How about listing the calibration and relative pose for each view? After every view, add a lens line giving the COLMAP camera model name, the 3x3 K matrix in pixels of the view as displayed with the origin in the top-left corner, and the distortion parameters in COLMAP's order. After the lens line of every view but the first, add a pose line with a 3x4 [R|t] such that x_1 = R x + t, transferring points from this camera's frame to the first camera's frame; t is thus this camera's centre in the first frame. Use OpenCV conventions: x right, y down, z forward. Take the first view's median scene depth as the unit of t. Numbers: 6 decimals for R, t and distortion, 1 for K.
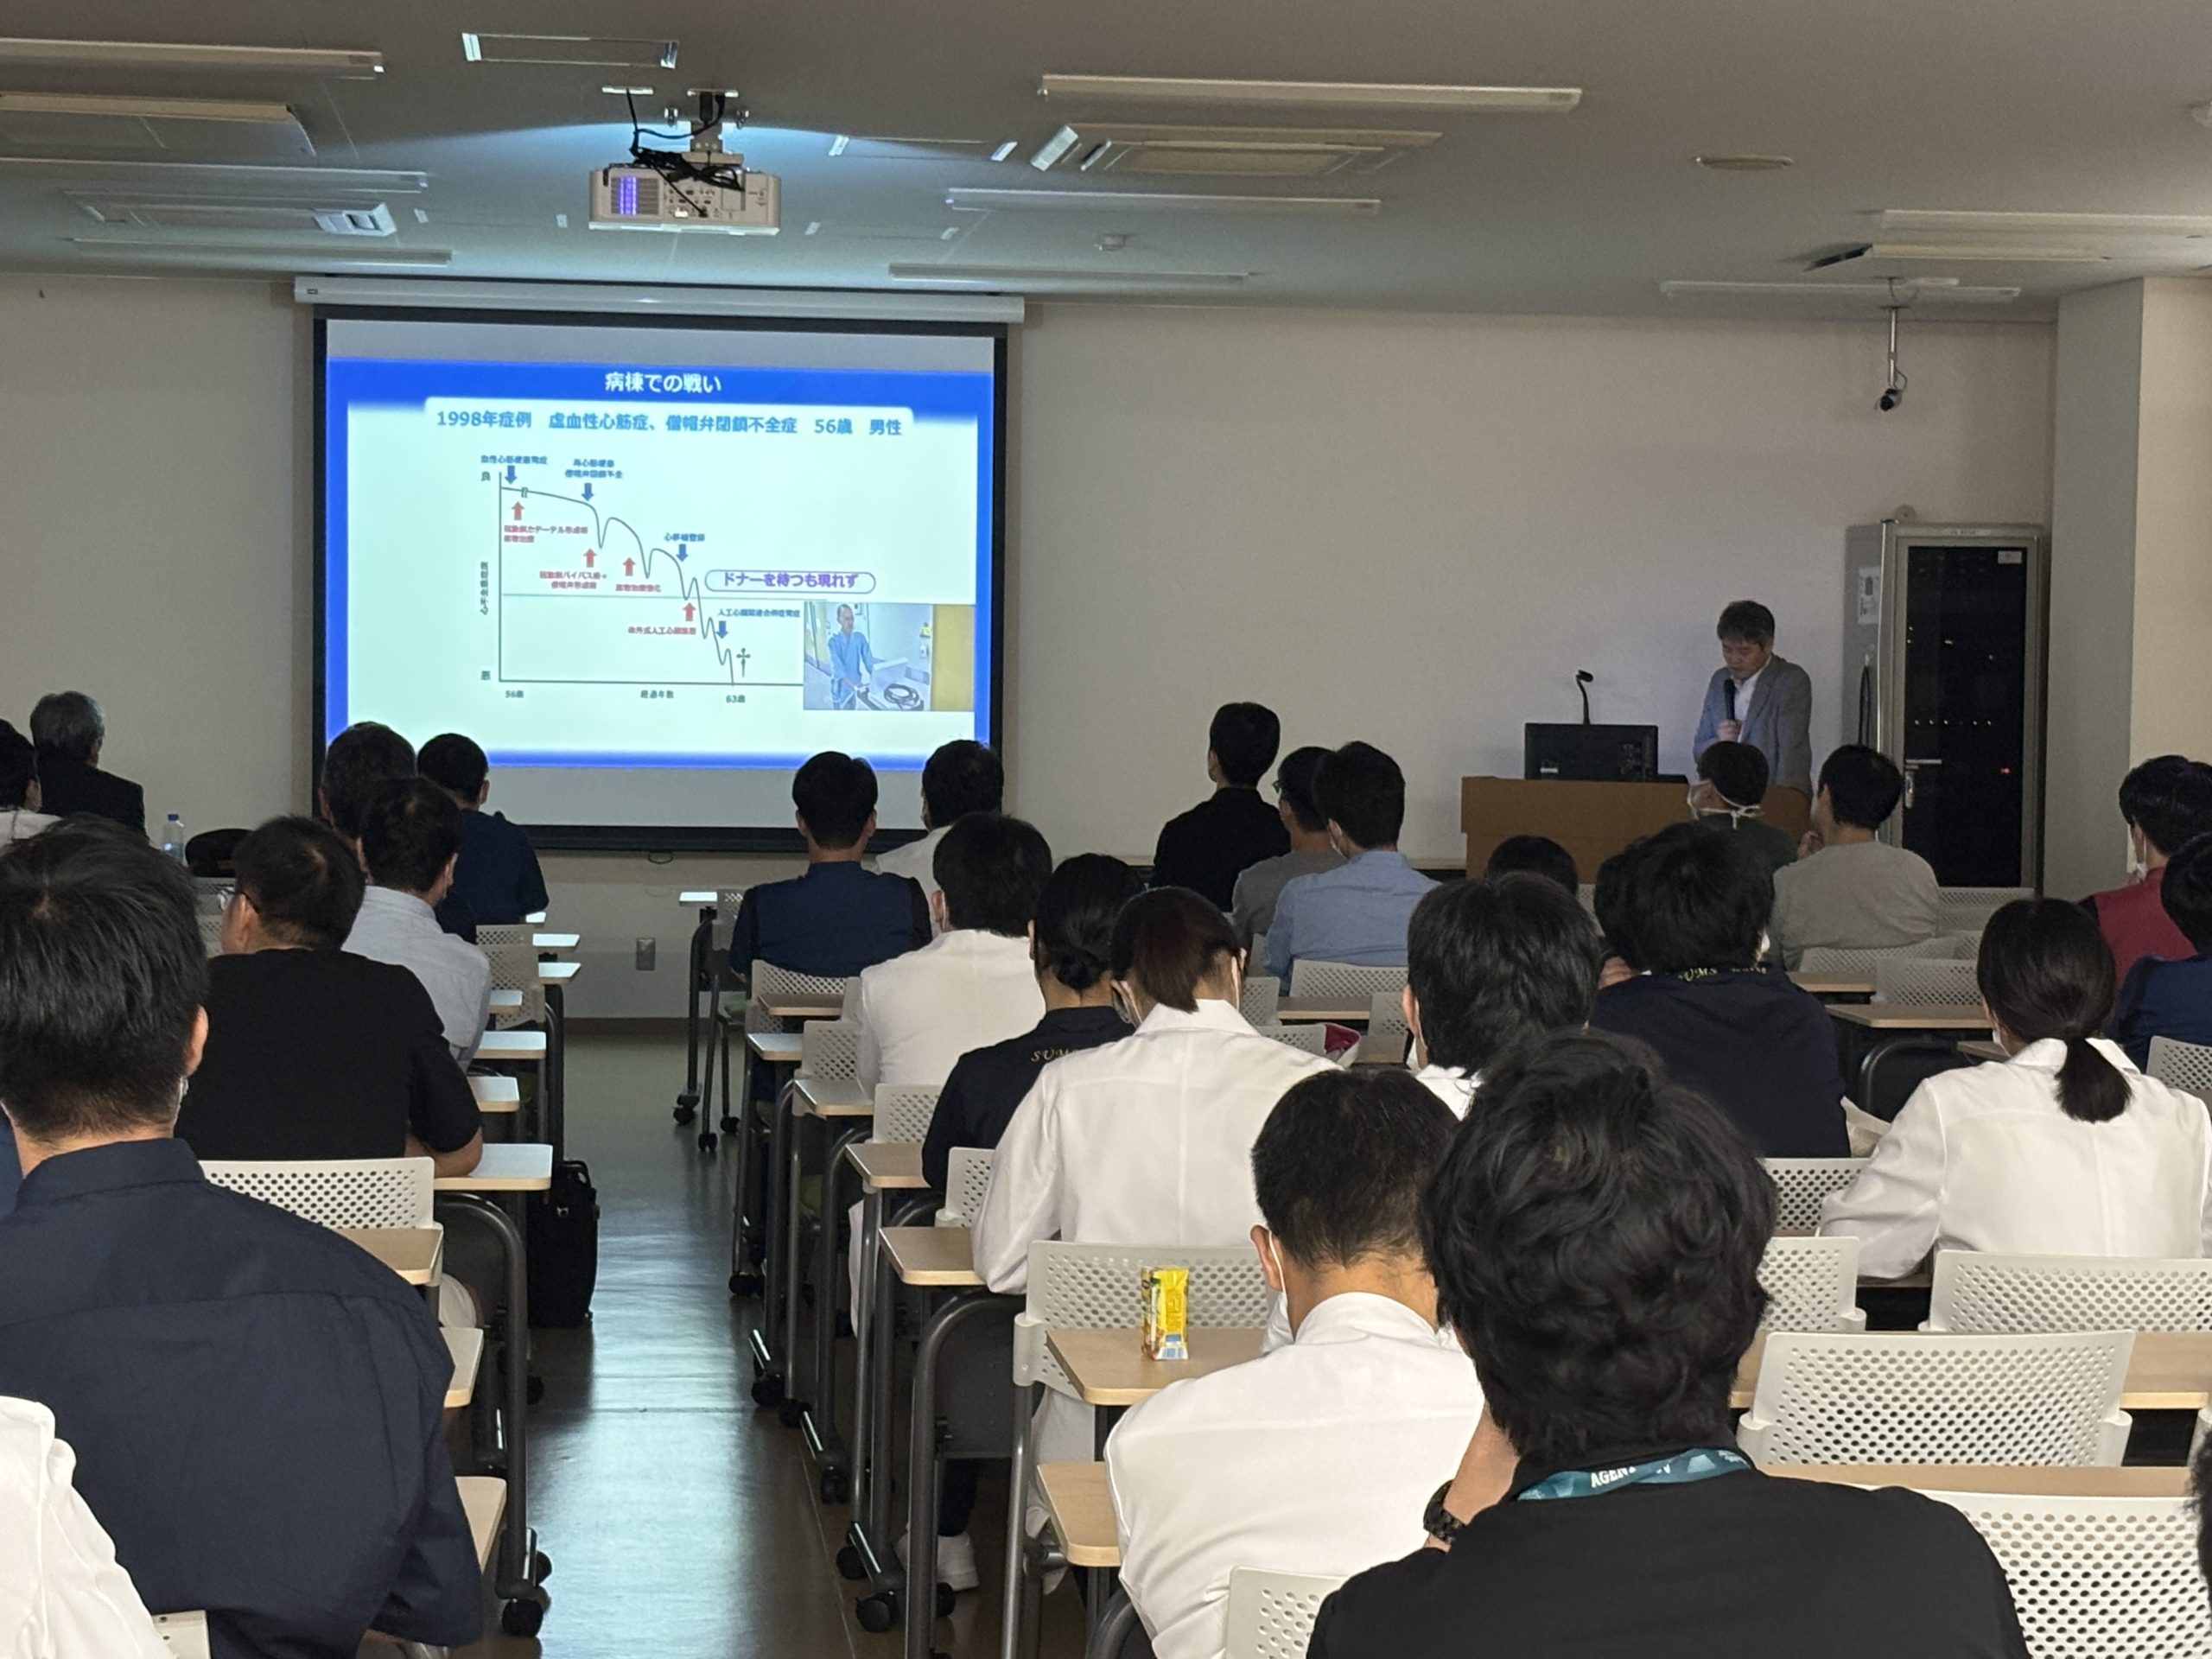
lens RADIAL K [[4713.5, 0, 1097.2], [0, 4713.5, 768.3], [0, 0, 1]] dist [0.128375, 0.000000]
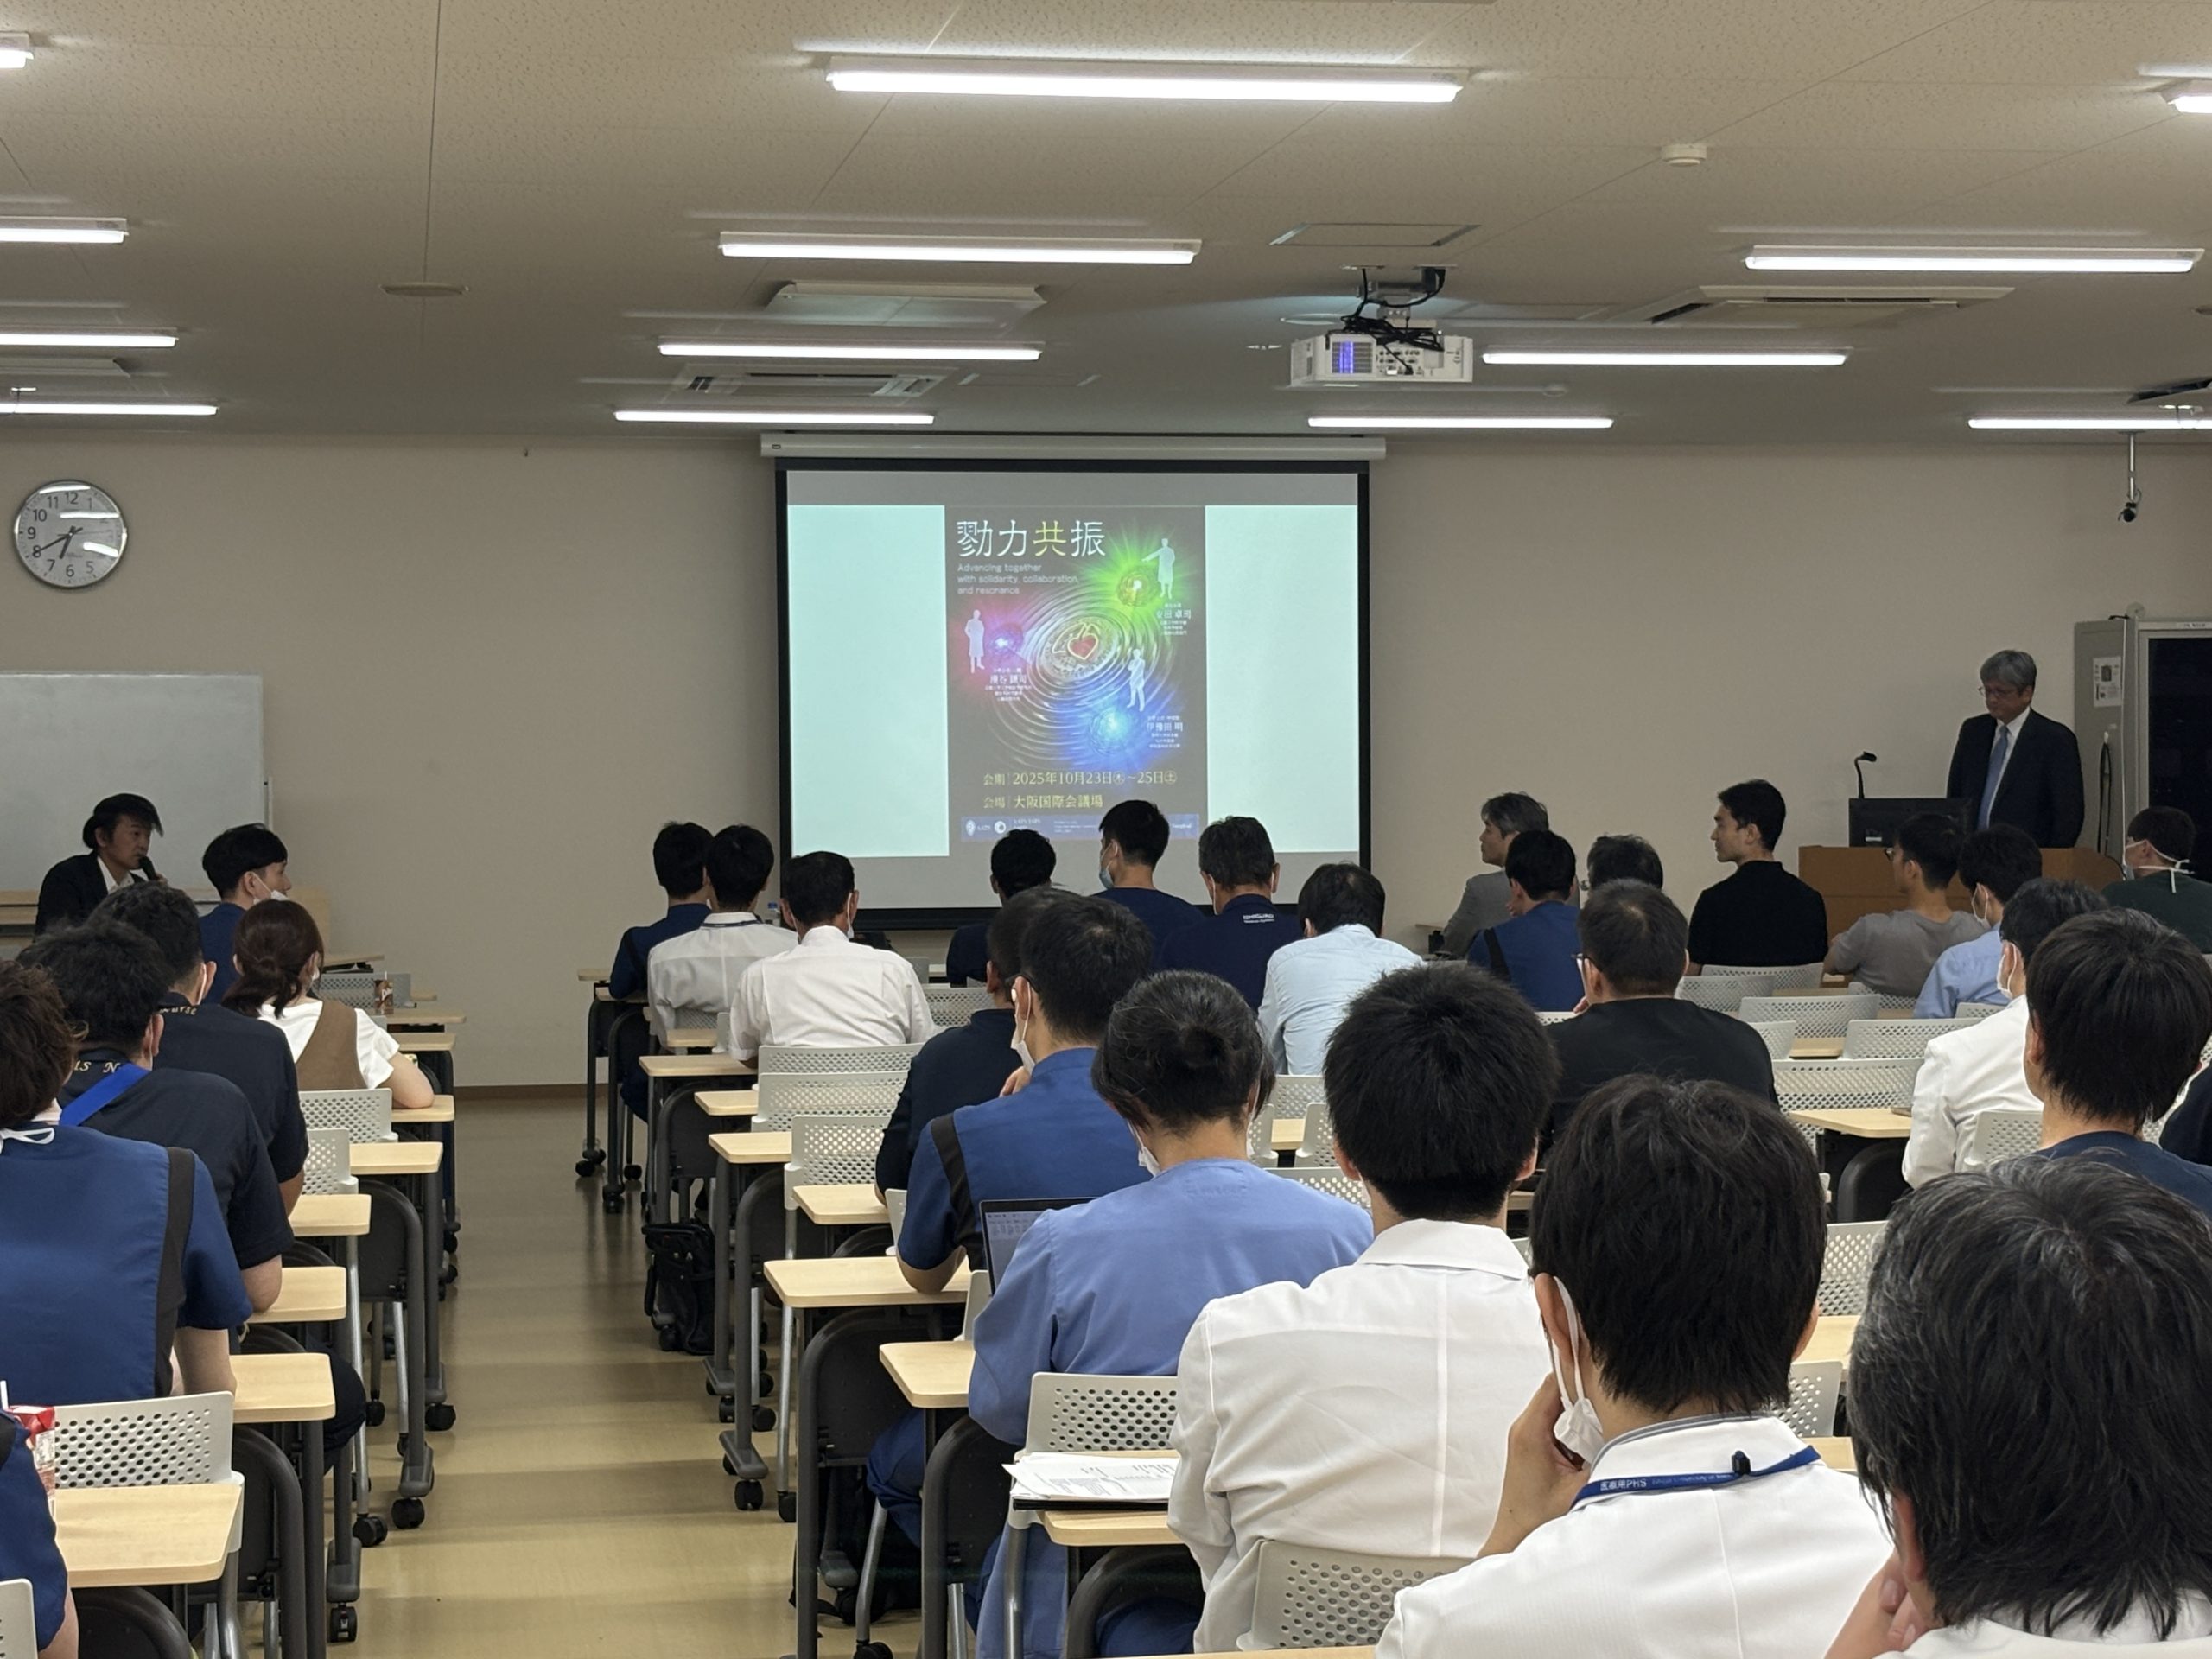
lens RADIAL K [[4208.3, 0, 1108.8], [0, 4208.3, 825.8], [0, 0, 1]] dist [0.111403, 0.000000]
pose [[0.998067, -0.023743, 0.057435, -0.245838], [0.024115, 0.999692, -0.005786, -0.002385], [-0.057280, 0.007160, 0.998333, -0.029536]]
